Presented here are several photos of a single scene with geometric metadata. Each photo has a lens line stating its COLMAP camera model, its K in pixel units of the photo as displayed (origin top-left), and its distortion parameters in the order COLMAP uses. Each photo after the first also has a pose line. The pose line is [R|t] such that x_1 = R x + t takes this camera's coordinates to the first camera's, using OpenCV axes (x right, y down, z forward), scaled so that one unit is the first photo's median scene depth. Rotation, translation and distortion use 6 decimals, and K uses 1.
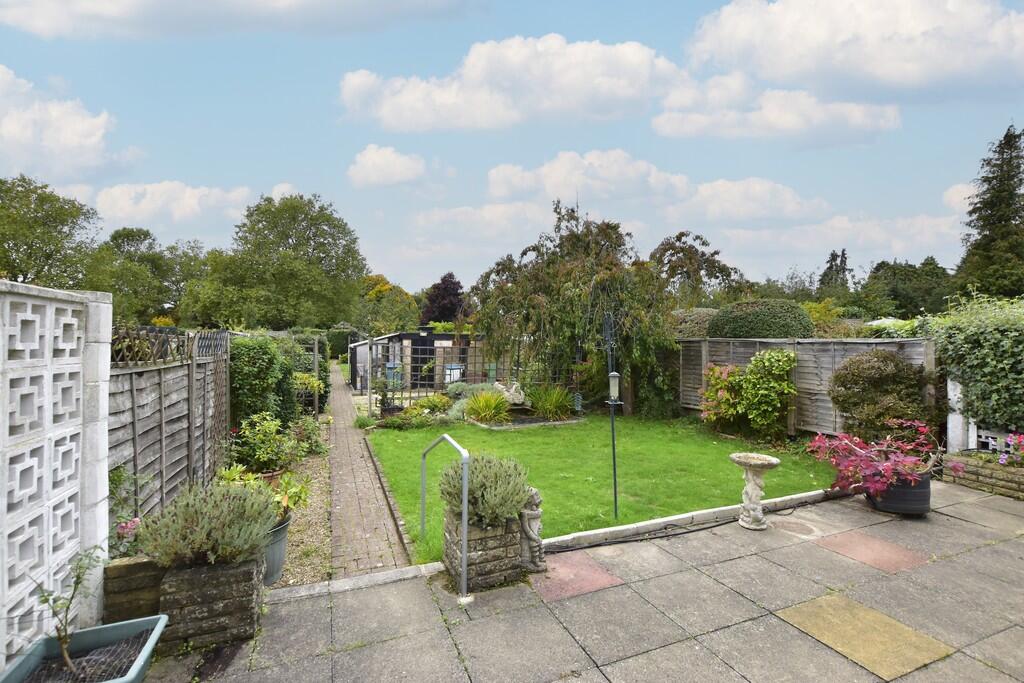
lens RADIAL K [[451.7, 0, 512.0], [0, 451.7, 341.5], [0, 0, 1]] dist [-0.008047, 0.000141]
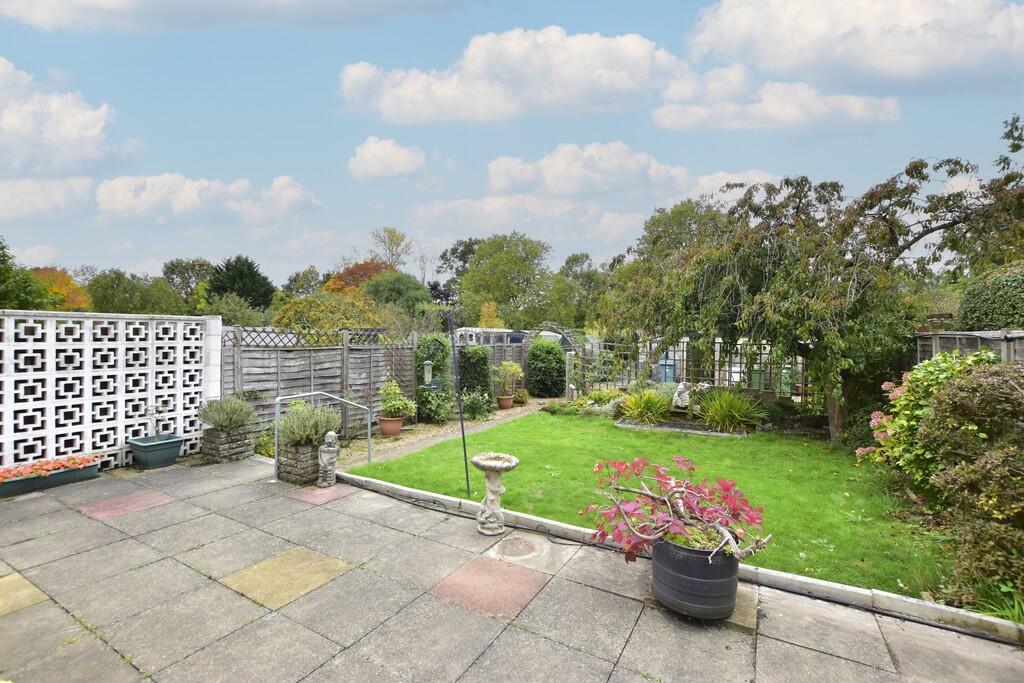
lens RADIAL K [[451.7, 0, 512.0], [0, 451.7, 341.5], [0, 0, 1]] dist [-0.008047, 0.000141]
pose [[0.617898, 0.005958, -0.786235, 0.515696], [-0.003642, 0.999982, 0.004715, 0.004616], [0.786250, -0.000050, 0.617909, 0.180370]]
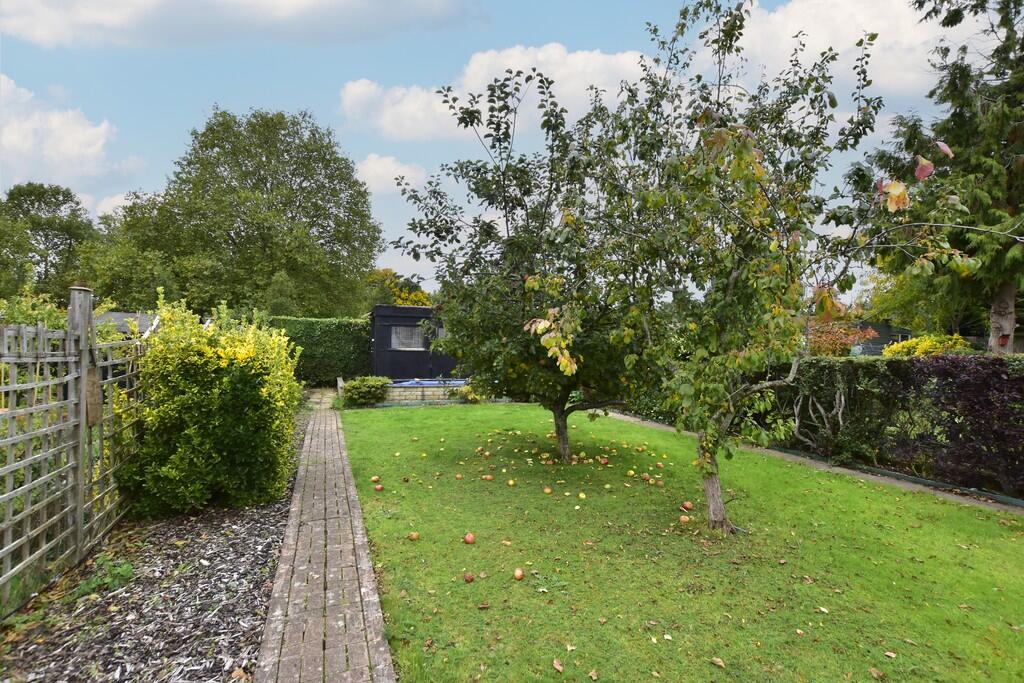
lens RADIAL K [[451.7, 0, 512.0], [0, 451.7, 341.5], [0, 0, 1]] dist [-0.008047, 0.000141]
pose [[0.999963, 0.007484, 0.004140, -0.769614], [-0.007376, 0.999648, -0.025480, 0.023810], [-0.004329, 0.025448, 0.999667, 1.994907]]
